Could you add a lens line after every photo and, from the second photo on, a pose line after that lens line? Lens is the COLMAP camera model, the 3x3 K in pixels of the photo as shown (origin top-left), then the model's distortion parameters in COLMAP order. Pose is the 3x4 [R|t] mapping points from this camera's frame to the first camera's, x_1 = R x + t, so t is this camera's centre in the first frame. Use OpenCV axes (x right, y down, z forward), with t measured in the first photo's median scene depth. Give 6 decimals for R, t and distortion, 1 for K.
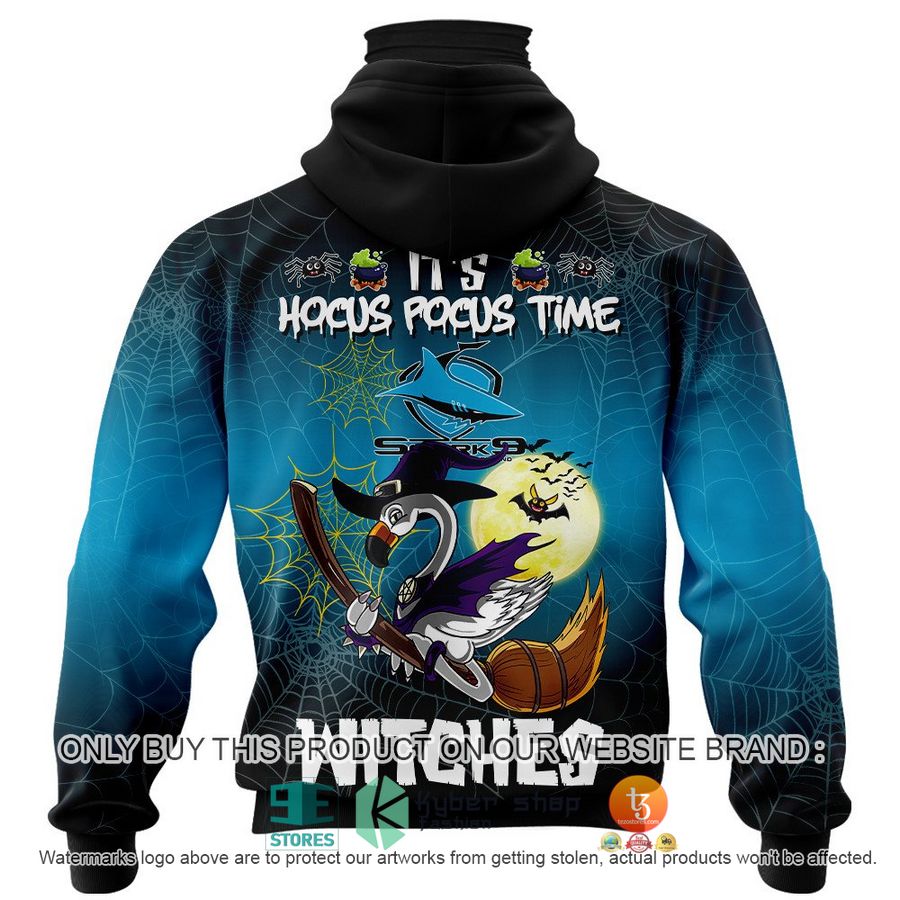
lens RADIAL K [[6265.7, 0, 450.0], [0, 6265.7, 450.0], [0, 0, 1]] dist [1.060923, 24.046627]
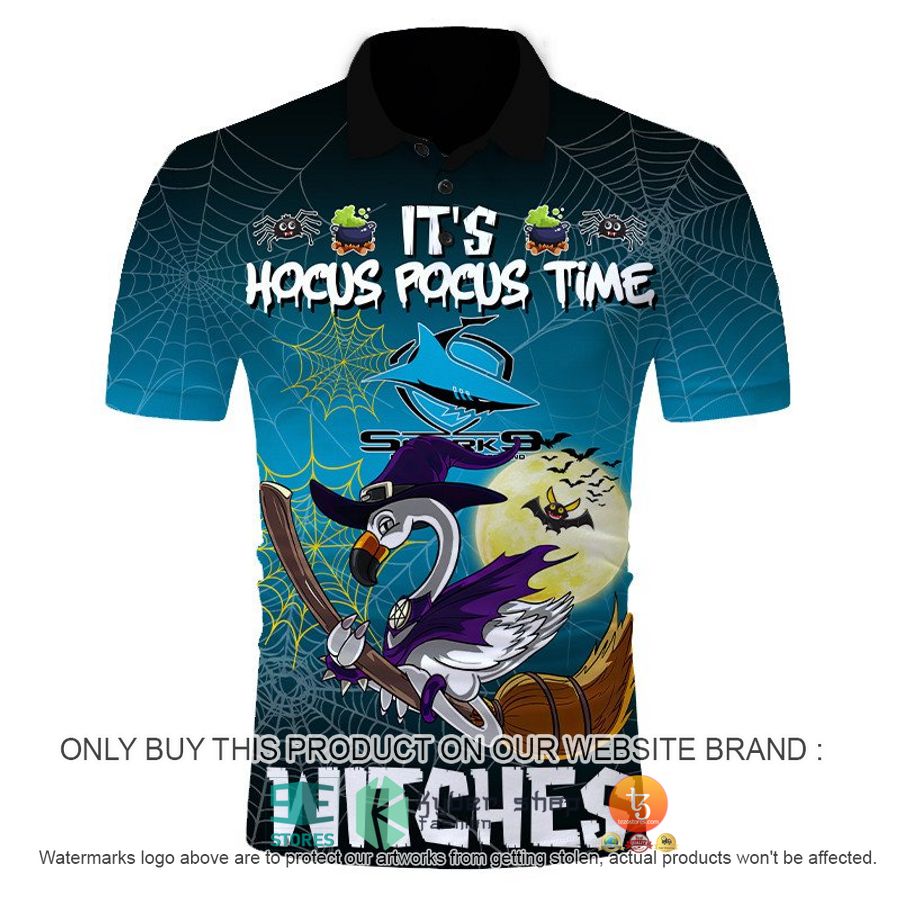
lens RADIAL K [[6265.7, 0, 450.0], [0, 6265.7, 450.0], [0, 0, 1]] dist [1.060923, 24.046627]
pose [[1.000000, 0.000053, -0.000003, -0.000114], [-0.000053, 1.000000, 0.000001, 0.000550], [0.000003, -0.000001, 1.000000, 0.164086]]
